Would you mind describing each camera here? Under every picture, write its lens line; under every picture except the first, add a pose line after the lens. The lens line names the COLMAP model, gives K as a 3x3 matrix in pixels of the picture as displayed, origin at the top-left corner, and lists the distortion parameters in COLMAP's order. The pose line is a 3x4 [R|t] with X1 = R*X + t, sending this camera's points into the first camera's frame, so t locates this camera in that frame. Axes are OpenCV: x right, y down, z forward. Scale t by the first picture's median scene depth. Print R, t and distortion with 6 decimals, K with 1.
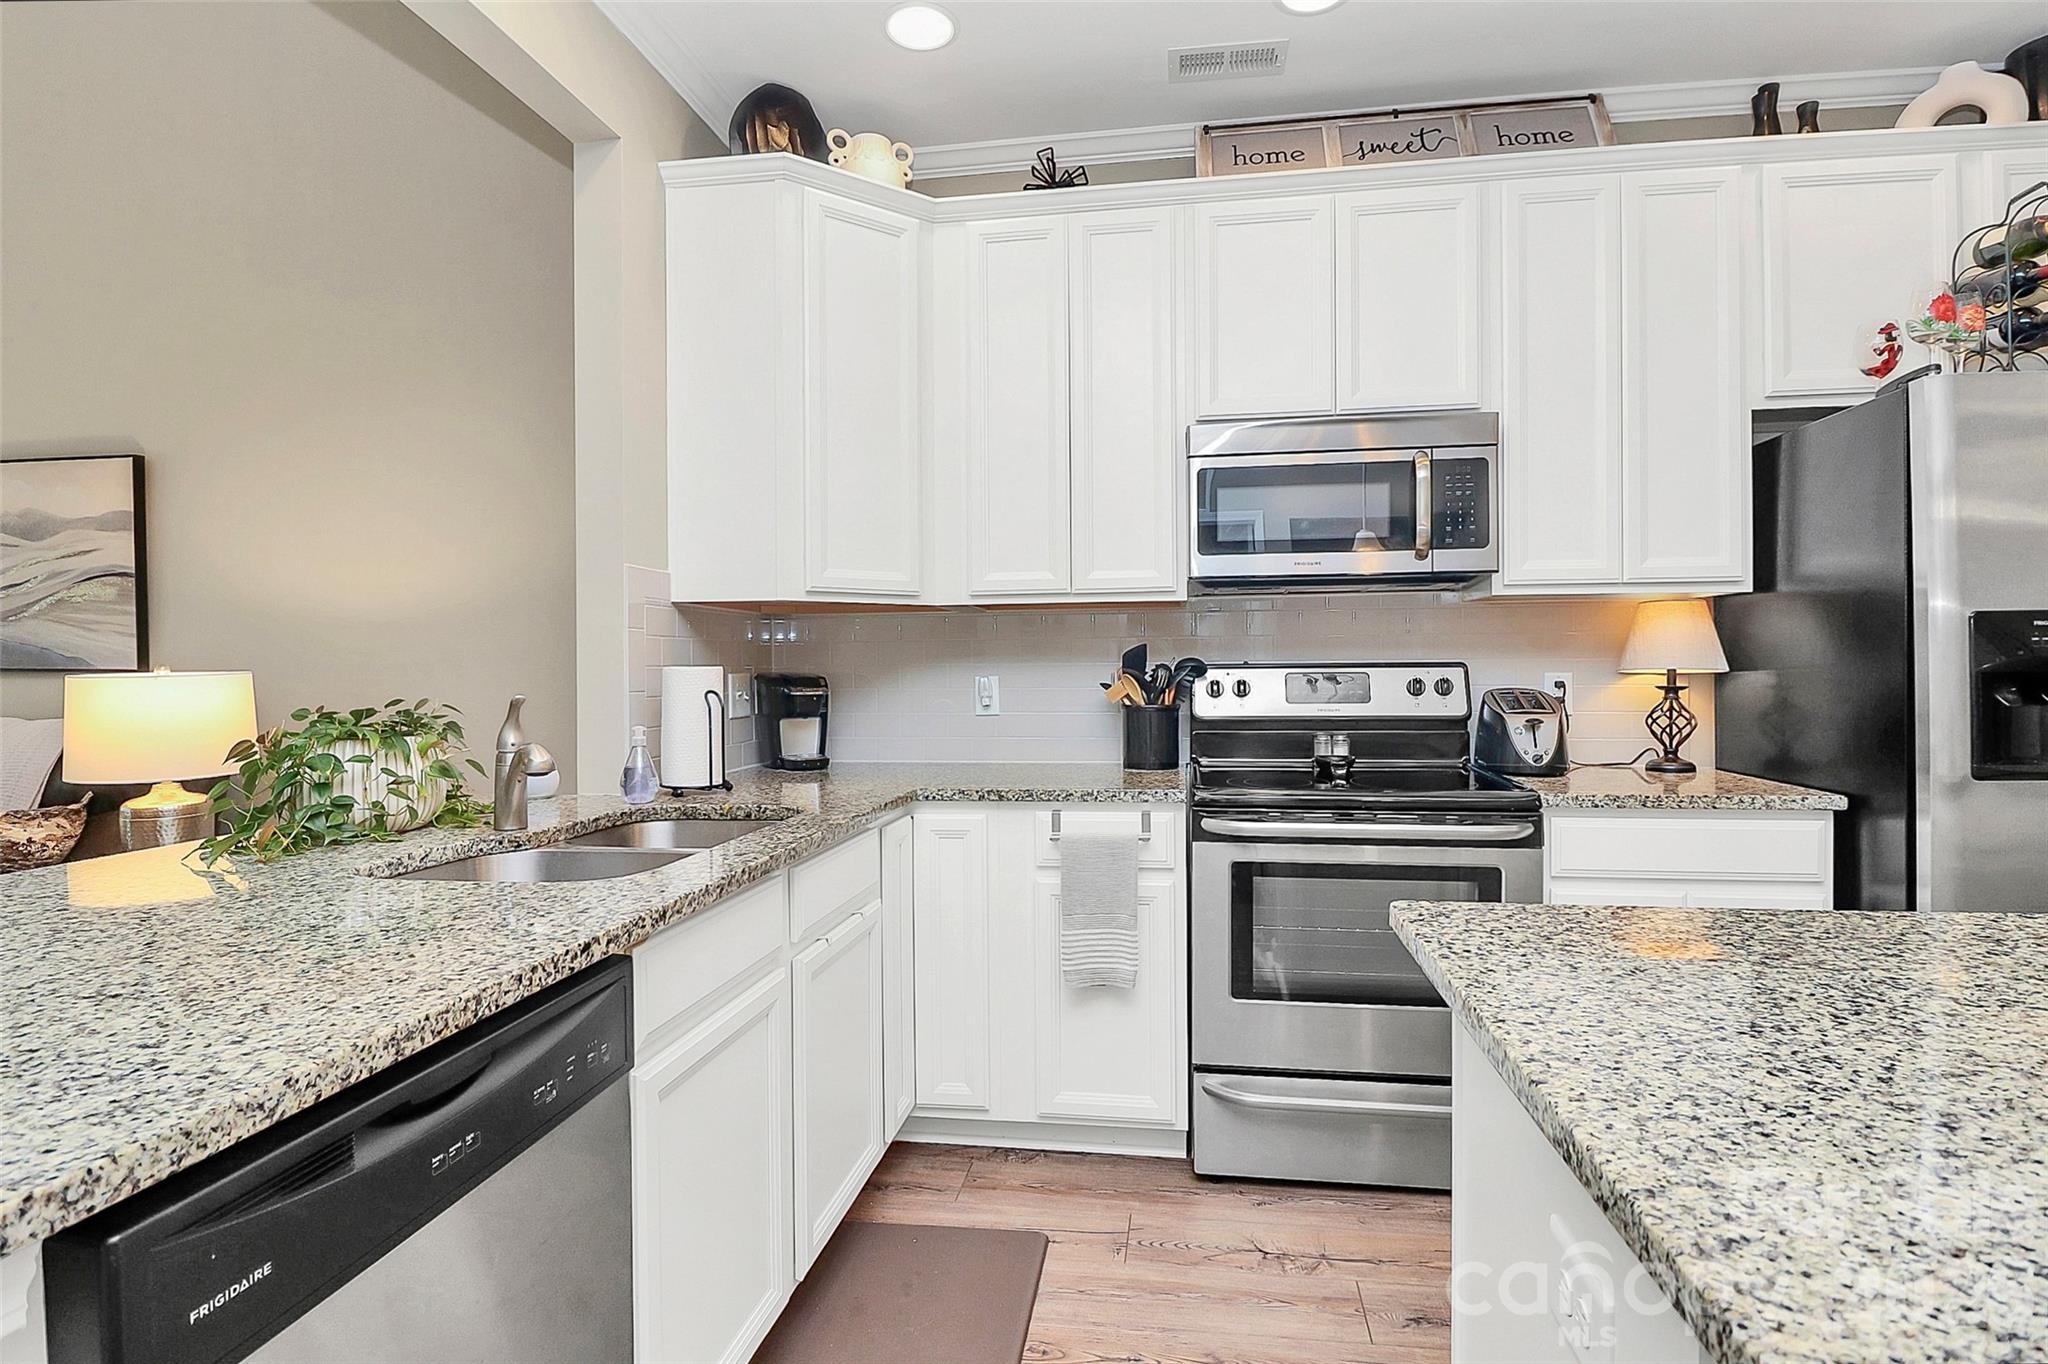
lens RADIAL K [[985.4, 0, 1077.7], [0, 985.4, 679.1], [0, 0, 1]] dist [-0.002596, -0.006108]
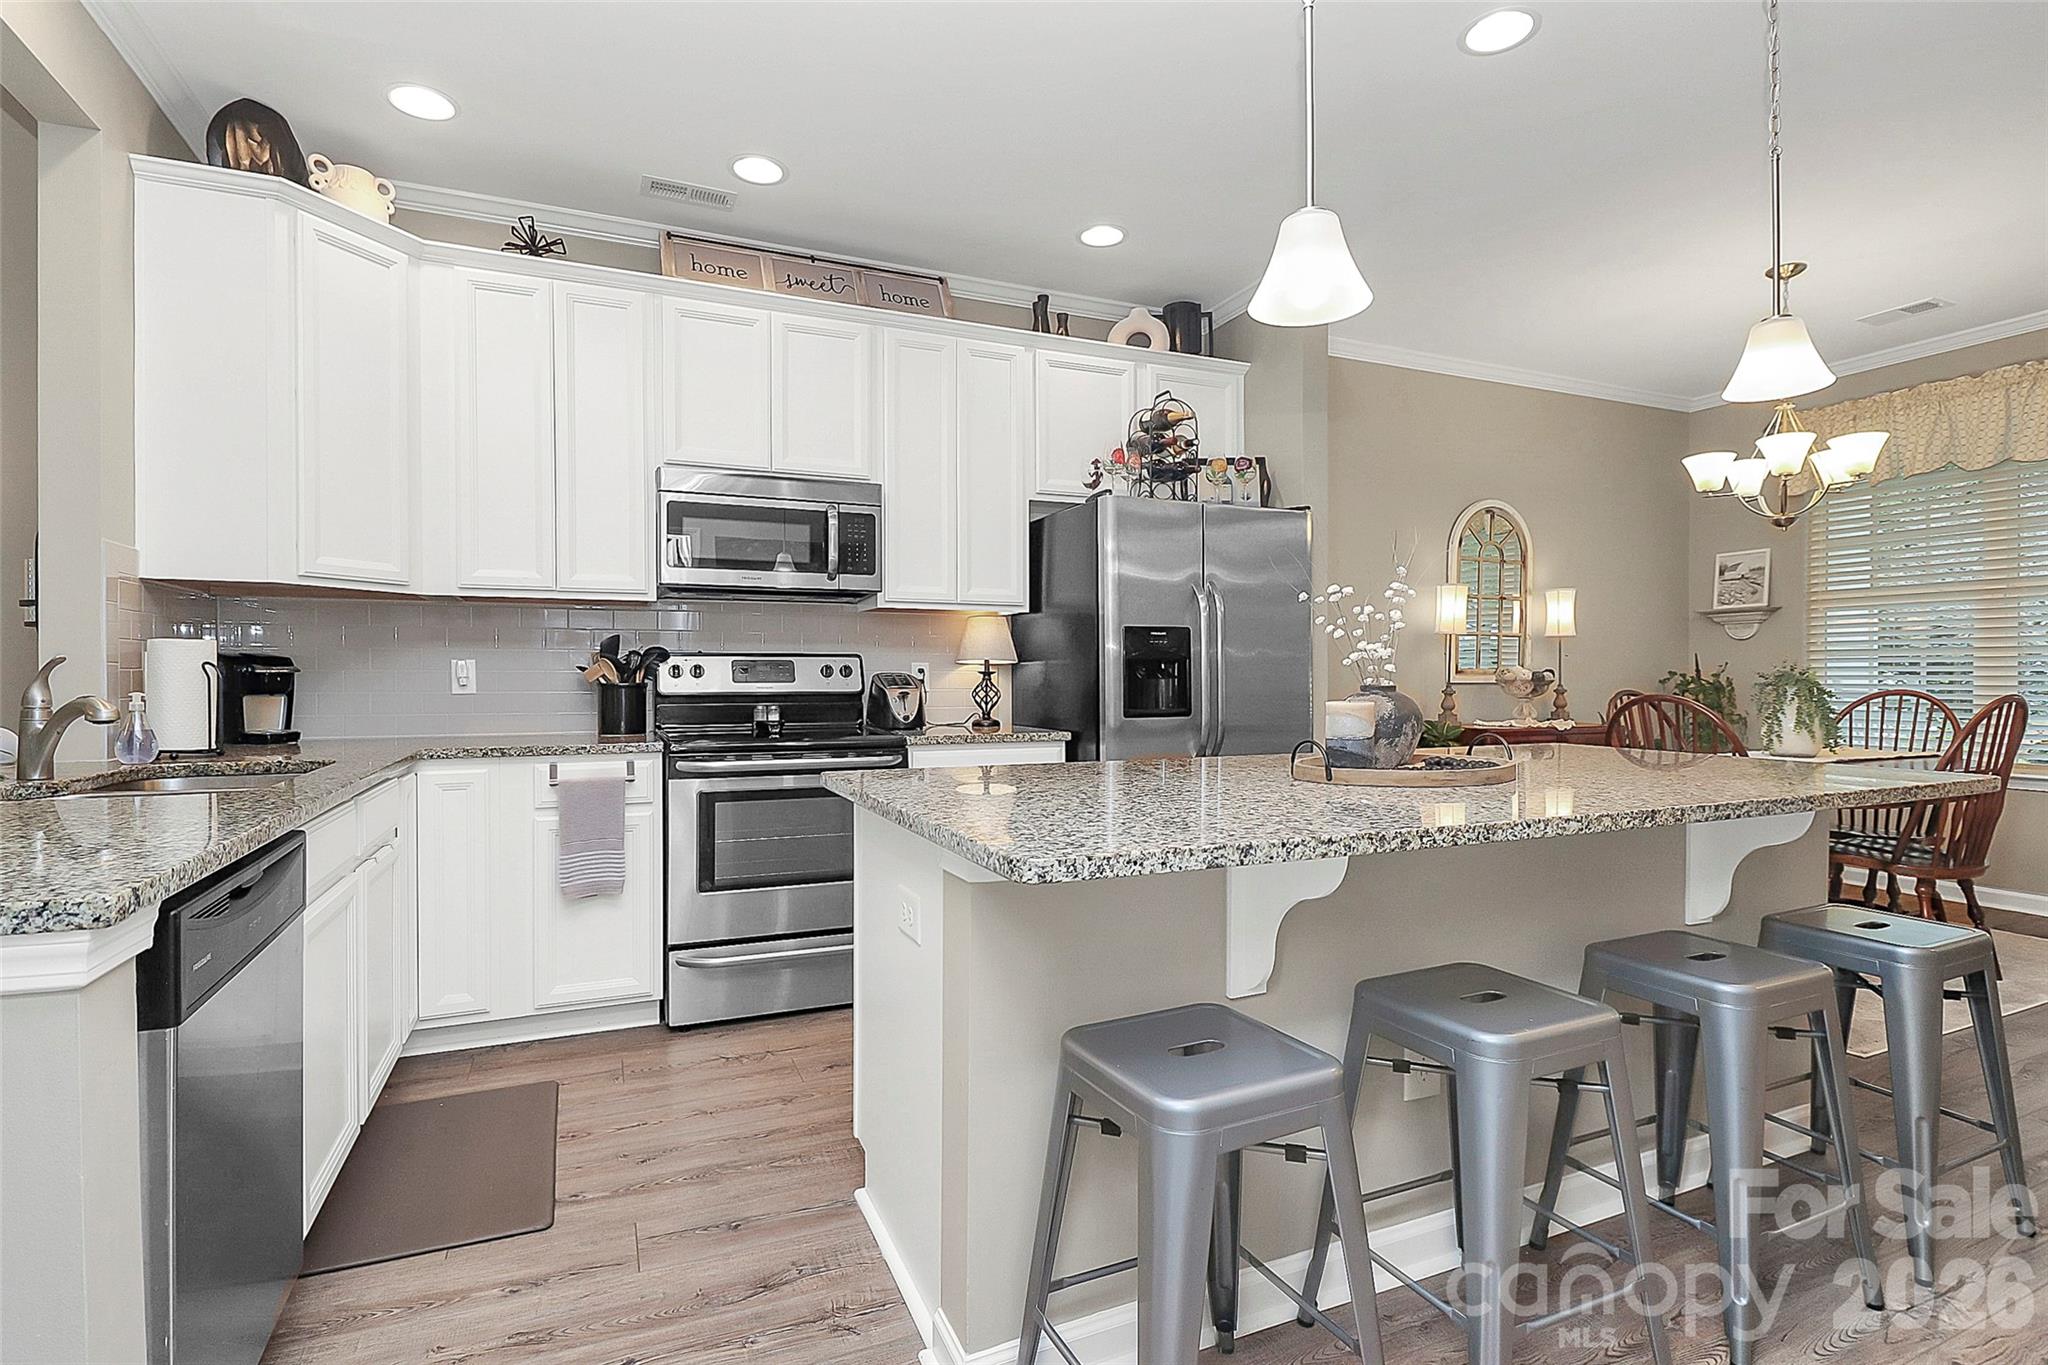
lens RADIAL K [[985.4, 0, 1039.9], [0, 985.4, 691.4], [0, 0, 1]] dist [-0.002596, -0.006108]
pose [[0.850855, 0.000967, 0.525399, -0.143581], [-0.000591, 0.999999, -0.000883, 0.040637], [-0.525400, 0.000440, 0.850855, -0.373154]]
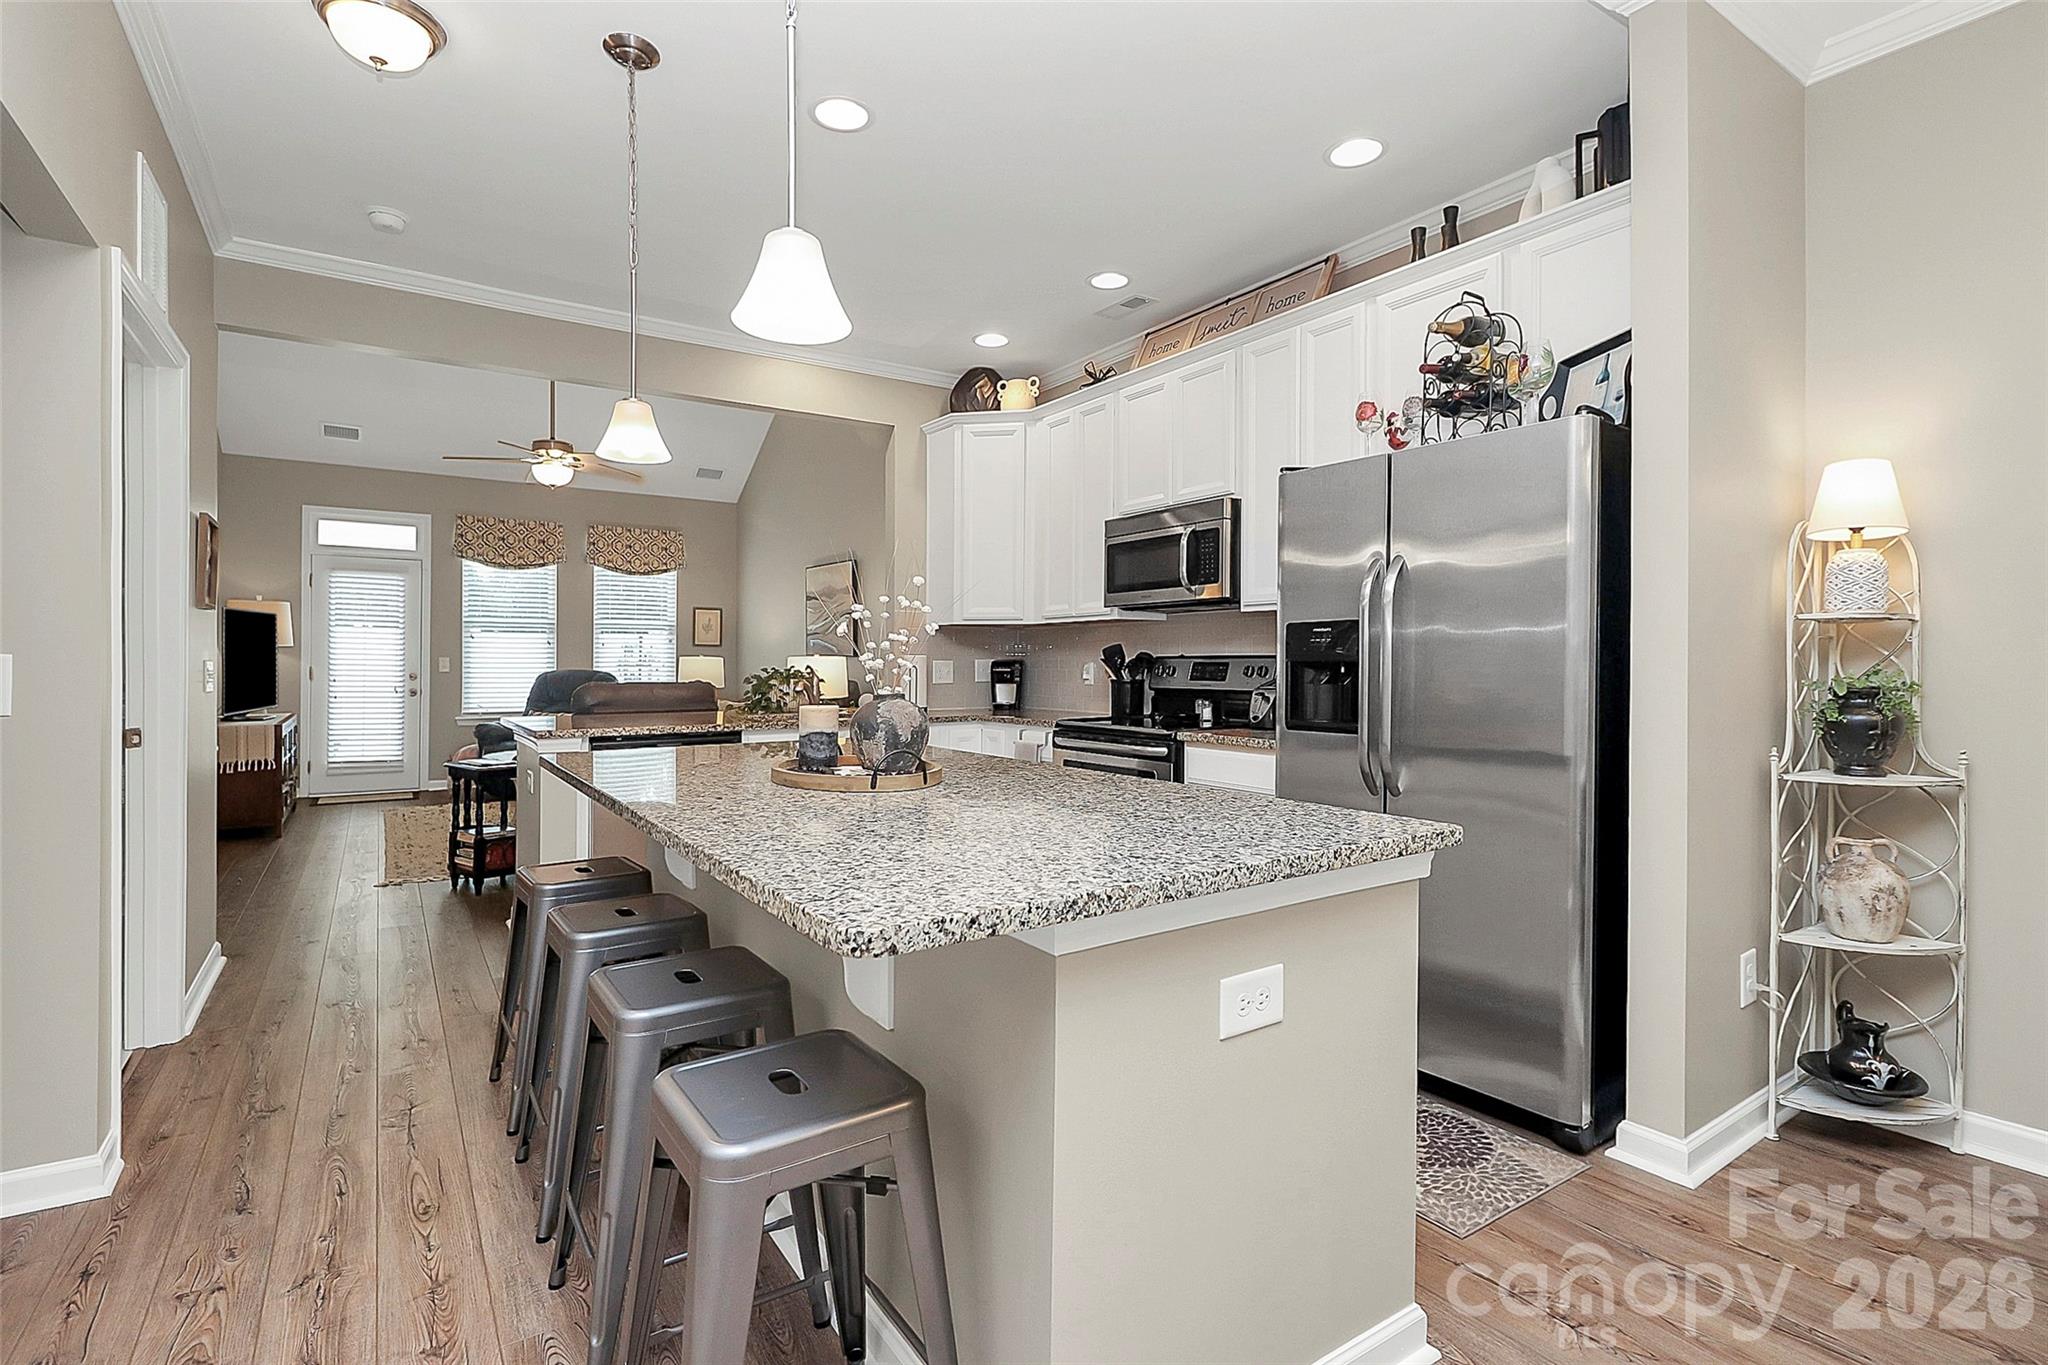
lens RADIAL K [[985.4, 0, 1016.5], [0, 985.4, 671.3], [0, 0, 1]] dist [-0.002596, -0.006108]
pose [[0.662127, 0.018451, -0.749164, 1.351389], [-0.023712, 0.999712, 0.003665, 0.010434], [0.749016, 0.015337, 0.662374, -0.285804]]
